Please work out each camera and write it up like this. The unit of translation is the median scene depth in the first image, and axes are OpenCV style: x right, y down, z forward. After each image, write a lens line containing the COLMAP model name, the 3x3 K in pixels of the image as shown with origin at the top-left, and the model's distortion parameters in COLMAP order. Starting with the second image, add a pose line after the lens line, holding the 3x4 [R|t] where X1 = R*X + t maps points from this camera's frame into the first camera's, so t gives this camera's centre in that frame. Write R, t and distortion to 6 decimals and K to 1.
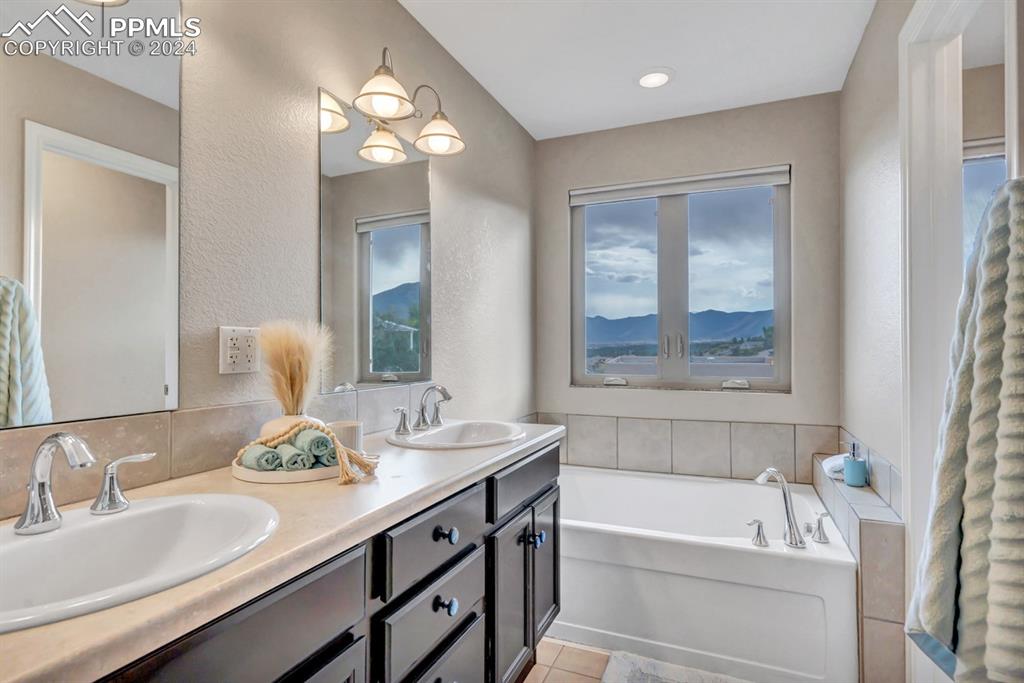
lens RADIAL K [[530.9, 0, 512.0], [0, 530.9, 340.4], [0, 0, 1]] dist [0.006021, -0.002047]
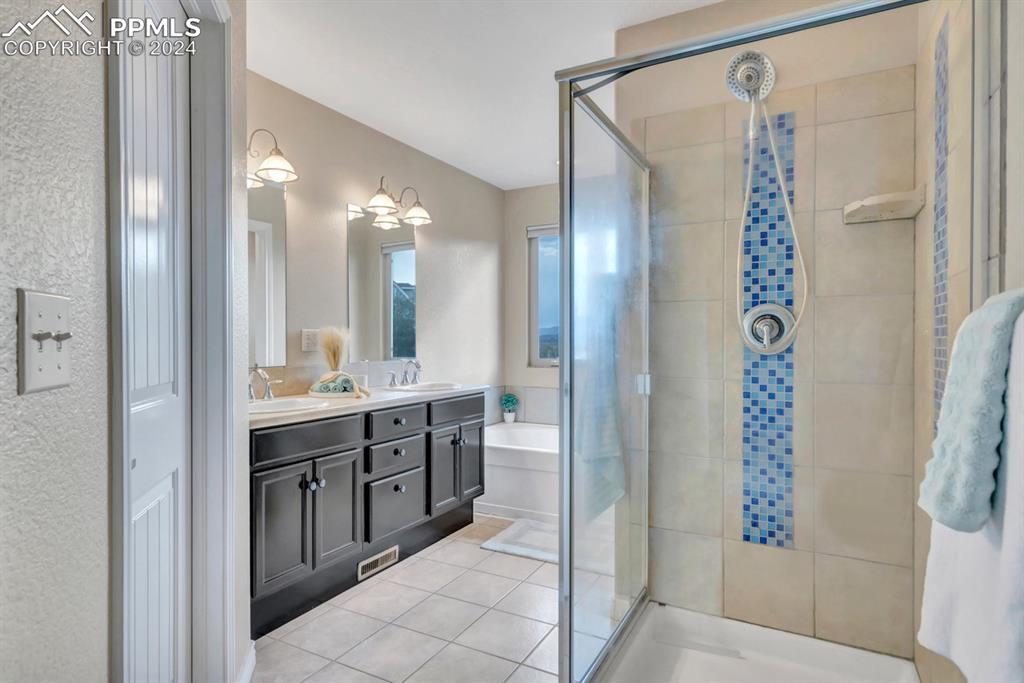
lens RADIAL K [[557.3, 0, 509.7], [0, 557.3, 344.1], [0, 0, 1]] dist [0.001756, 0.000458]
pose [[0.995673, 0.003230, -0.092866, 0.470868], [-0.001120, 0.999740, 0.022766, -0.017629], [0.092916, -0.022563, 0.995418, -1.104708]]
